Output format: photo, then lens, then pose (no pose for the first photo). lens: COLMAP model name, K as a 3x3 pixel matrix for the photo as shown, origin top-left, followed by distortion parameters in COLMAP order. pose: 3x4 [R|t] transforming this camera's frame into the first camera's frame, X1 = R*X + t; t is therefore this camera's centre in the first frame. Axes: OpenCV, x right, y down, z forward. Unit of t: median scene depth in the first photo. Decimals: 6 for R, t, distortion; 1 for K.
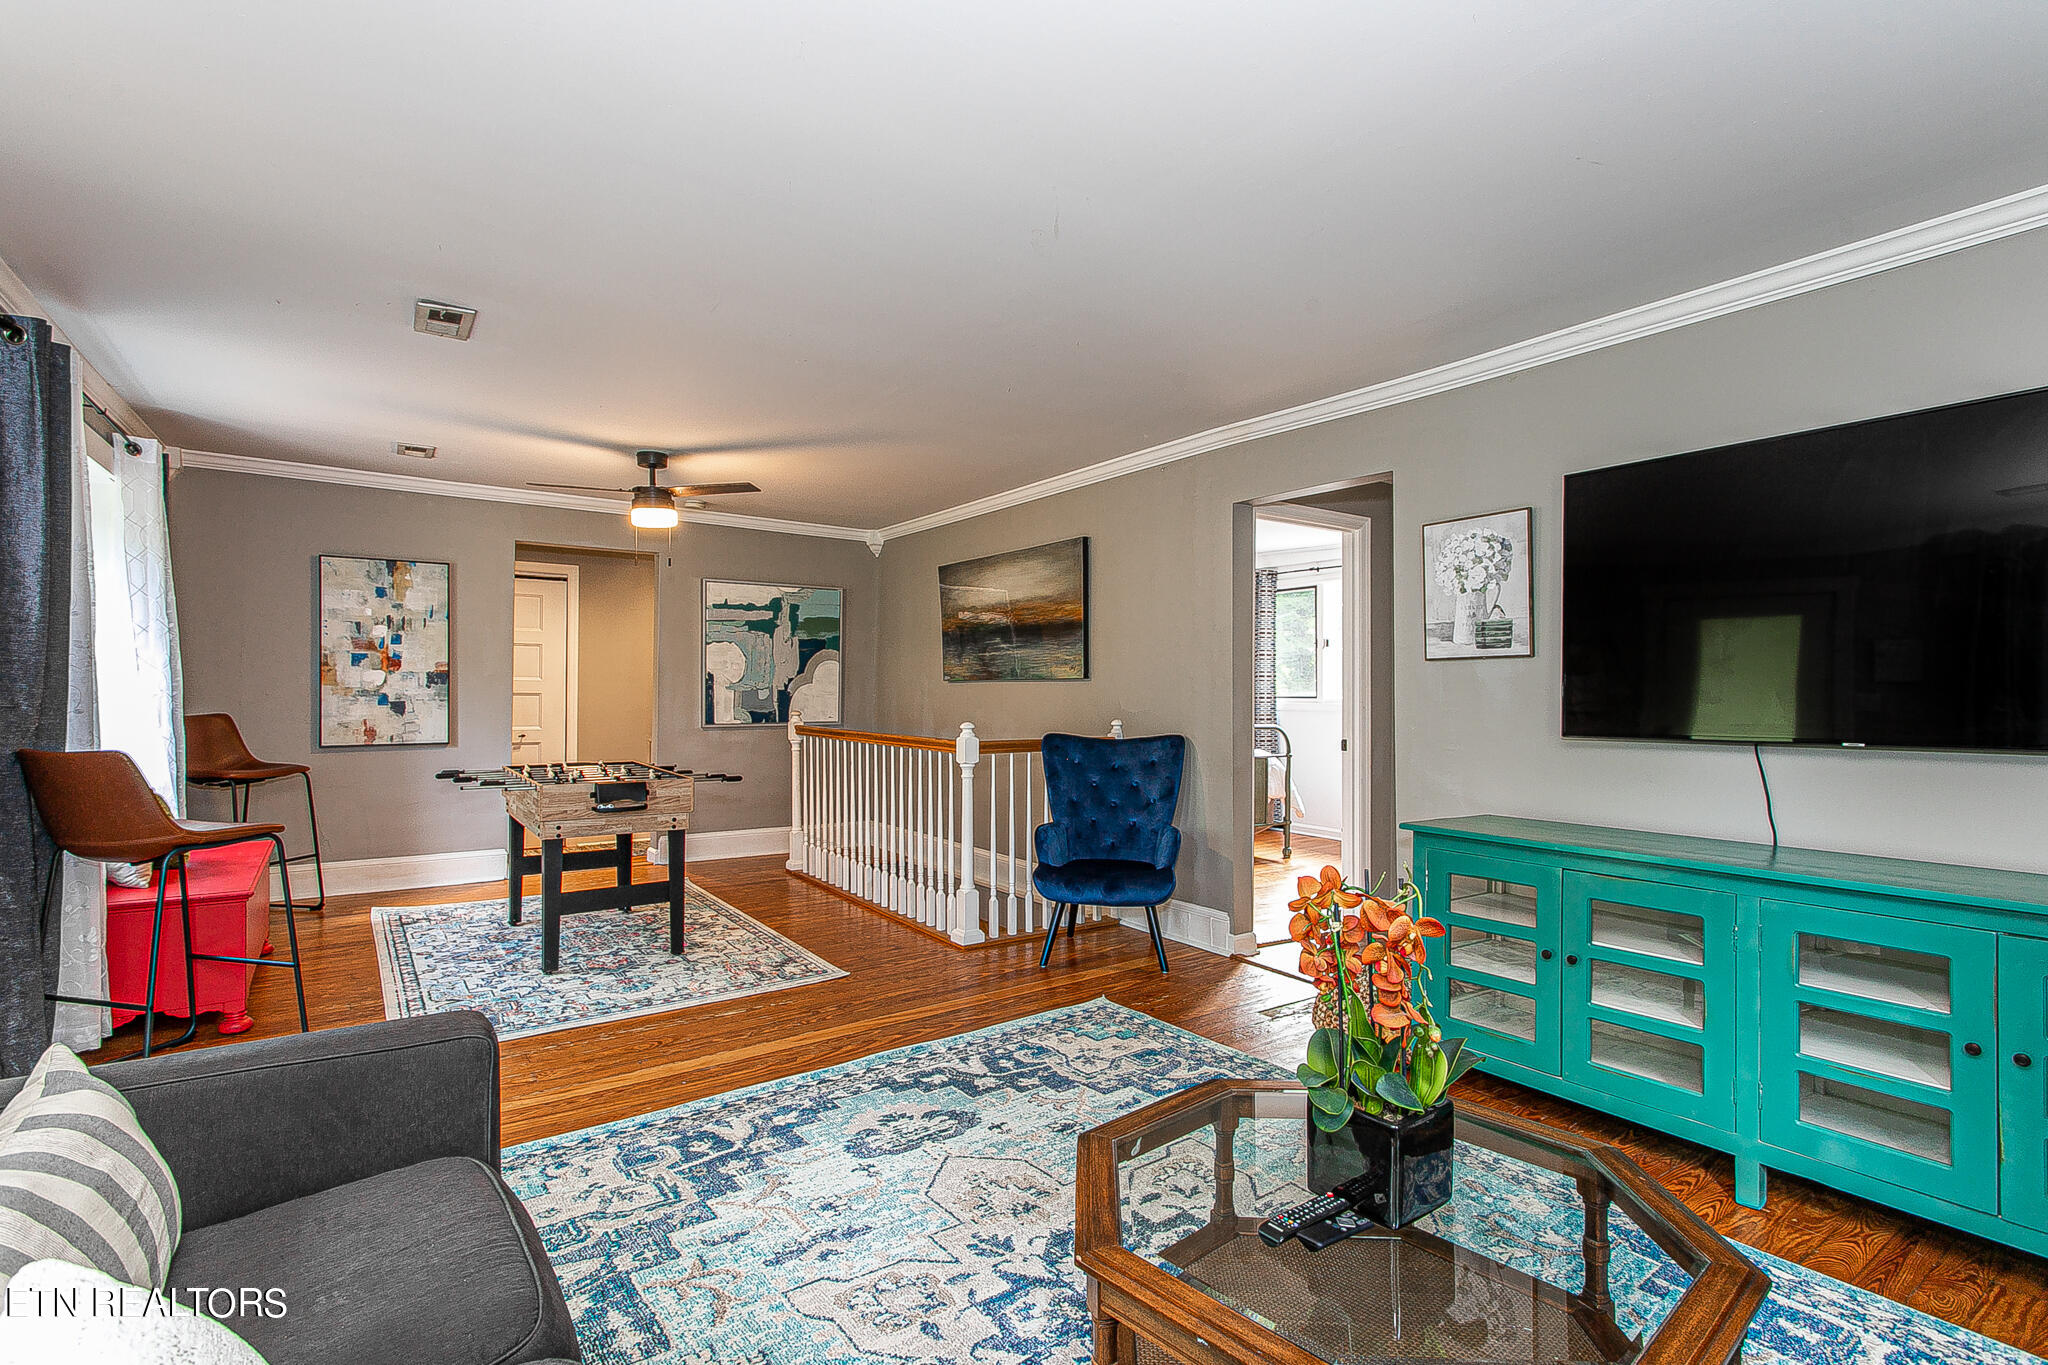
lens RADIAL K [[965.9, 0, 1042.7], [0, 965.9, 692.8], [0, 0, 1]] dist [-0.004119, 0.000156]
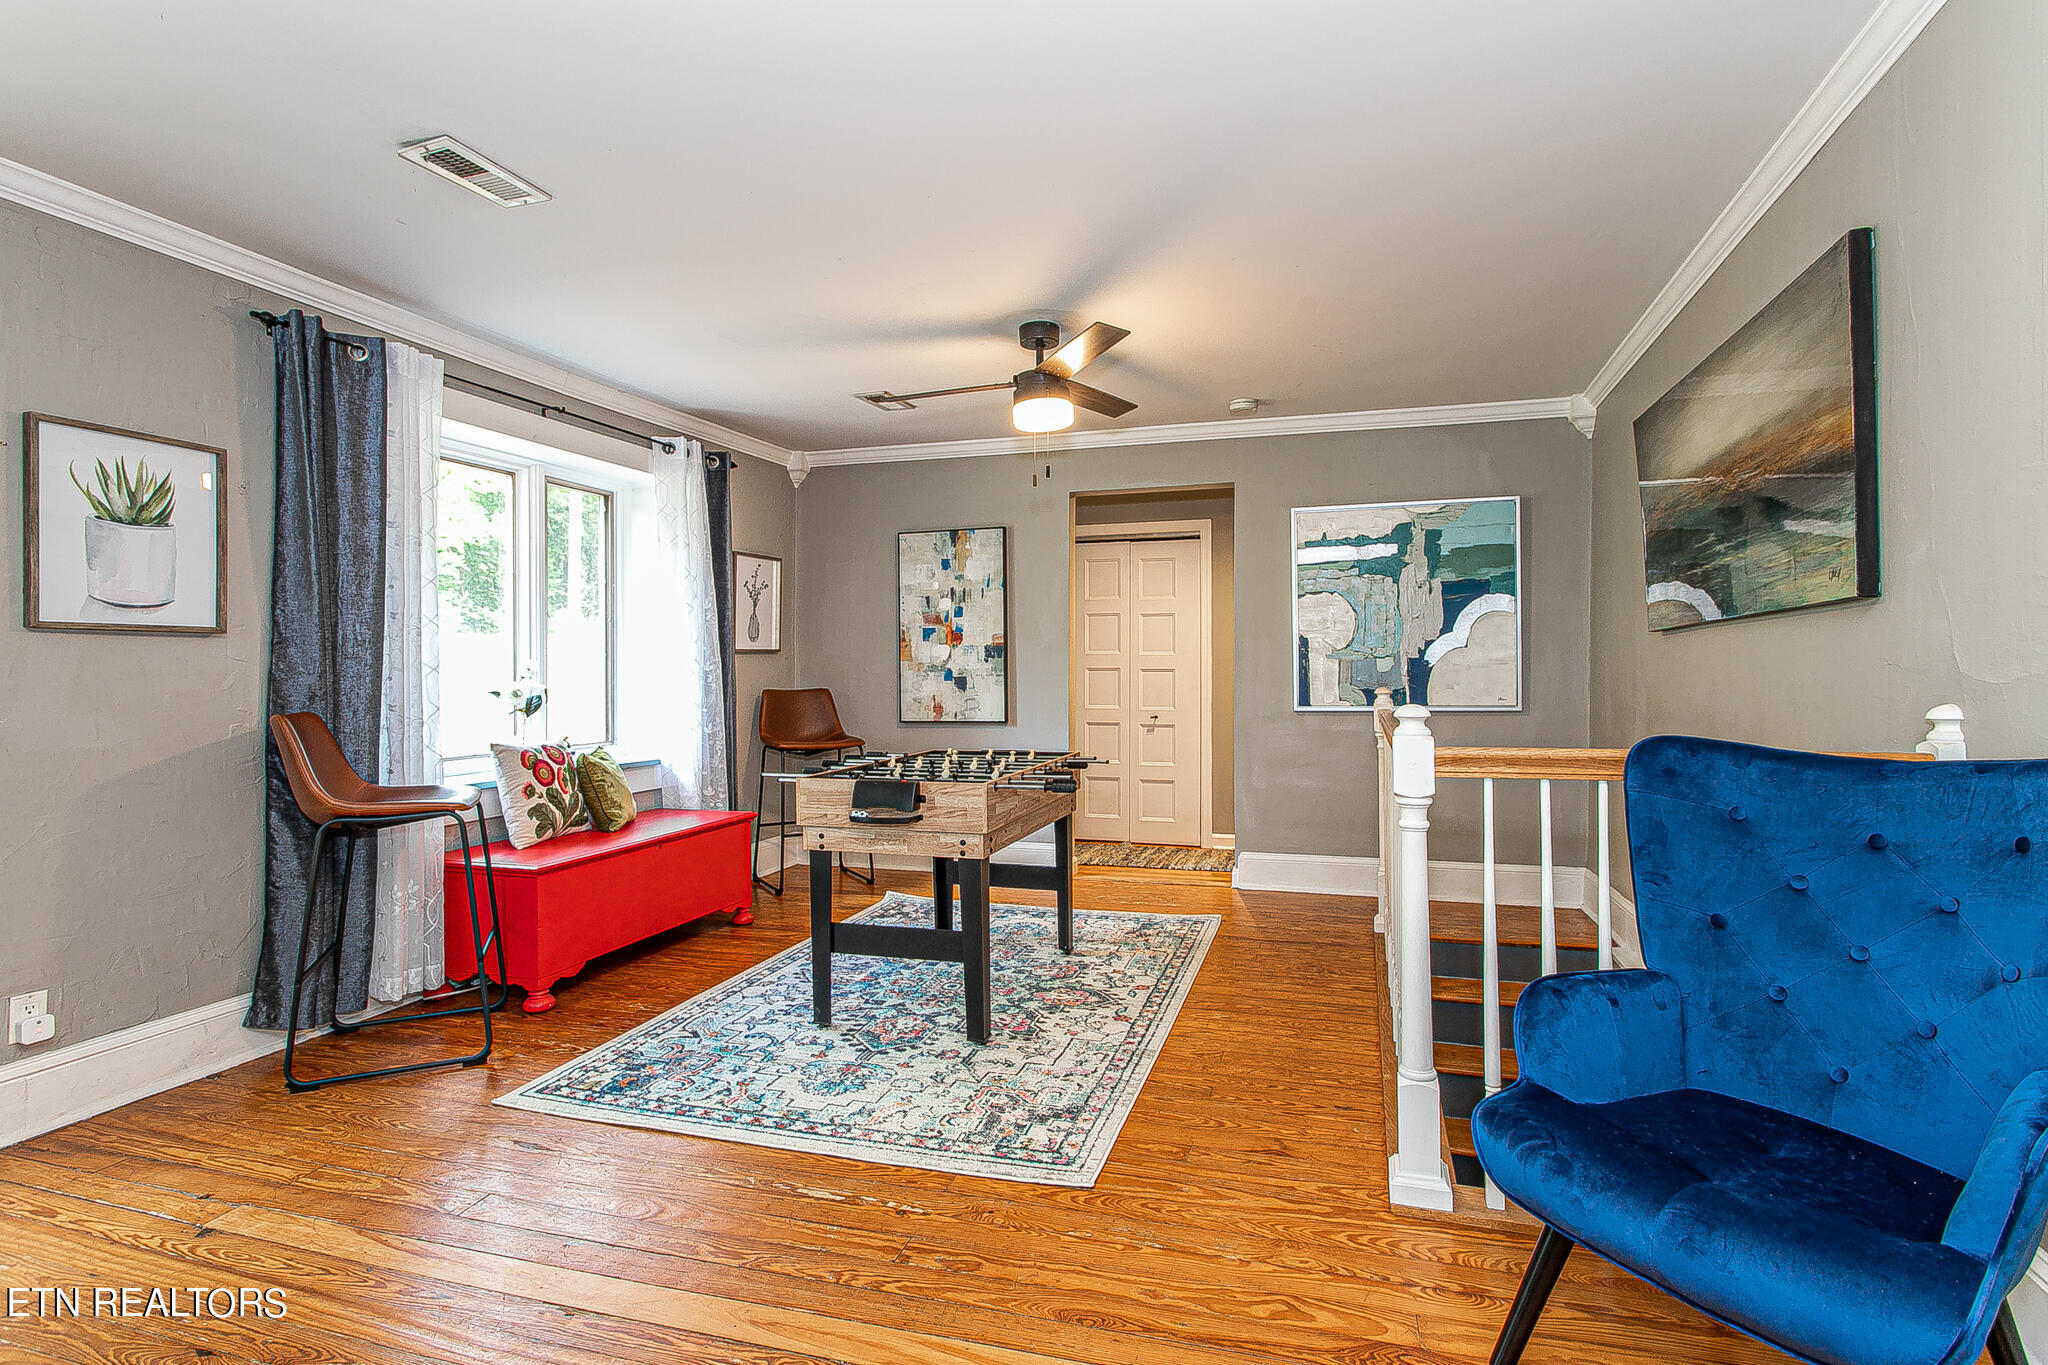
lens RADIAL K [[965.9, 0, 1041.1], [0, 965.9, 673.6], [0, 0, 1]] dist [-0.004119, 0.000156]
pose [[0.600142, -0.013037, -0.799787, 0.151219], [0.008535, 0.999915, -0.009894, 0.016580], [0.799848, -0.000888, 0.600202, 0.506507]]
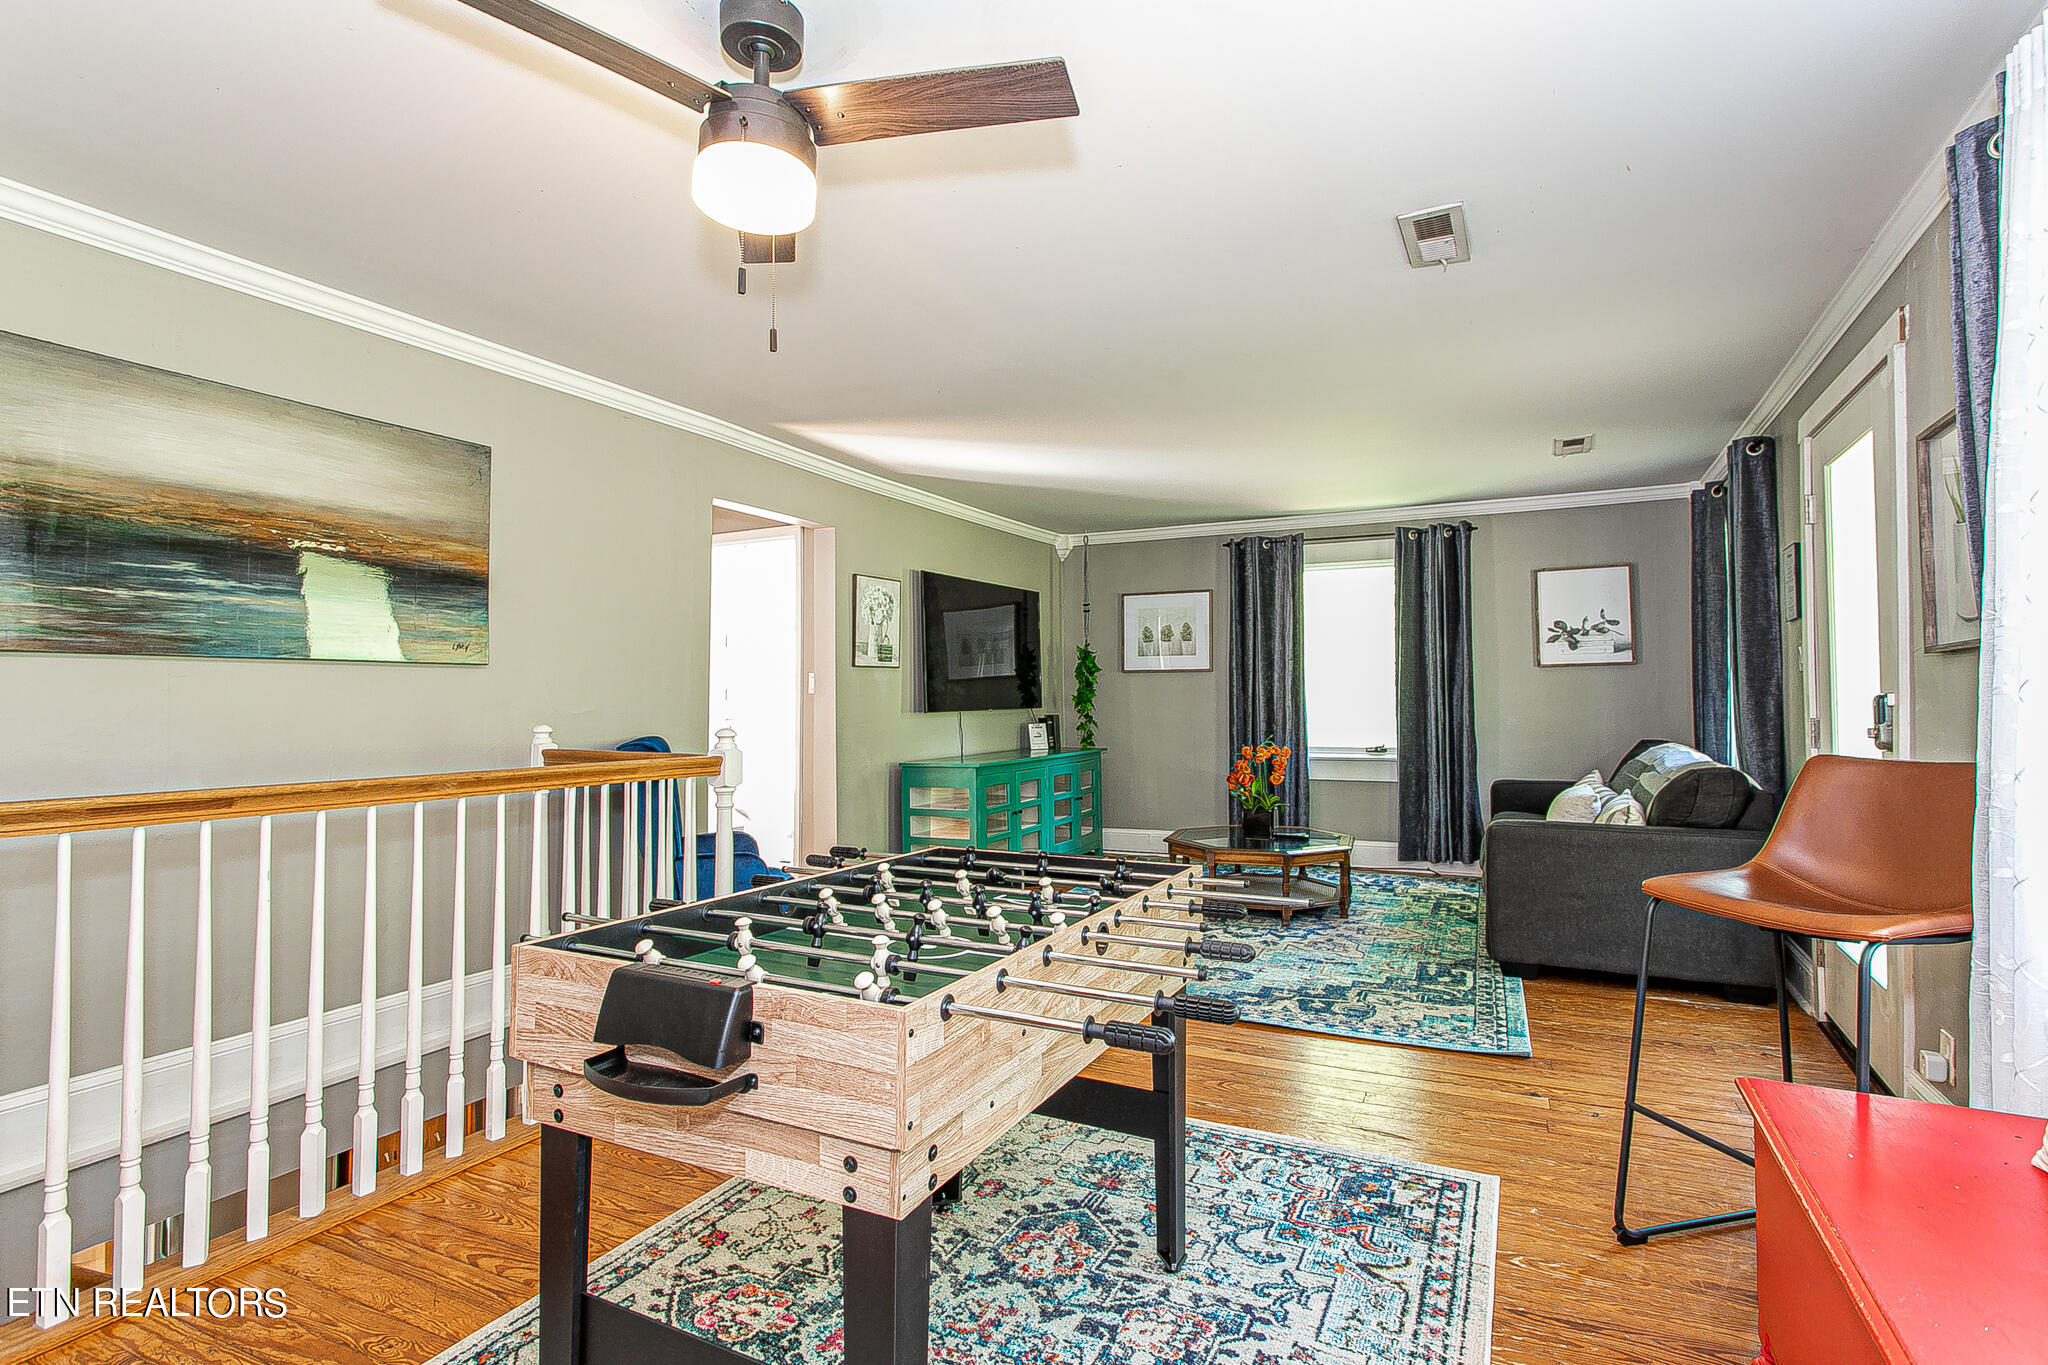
lens RADIAL K [[965.9, 0, 1004.3], [0, 965.9, 675.6], [0, 0, 1]] dist [-0.004119, 0.000156]
pose [[-0.432001, 0.017406, 0.901705, -0.679246], [0.002141, 0.999831, -0.018275, 0.004660], [-0.901870, -0.005965, -0.431965, 0.954620]]
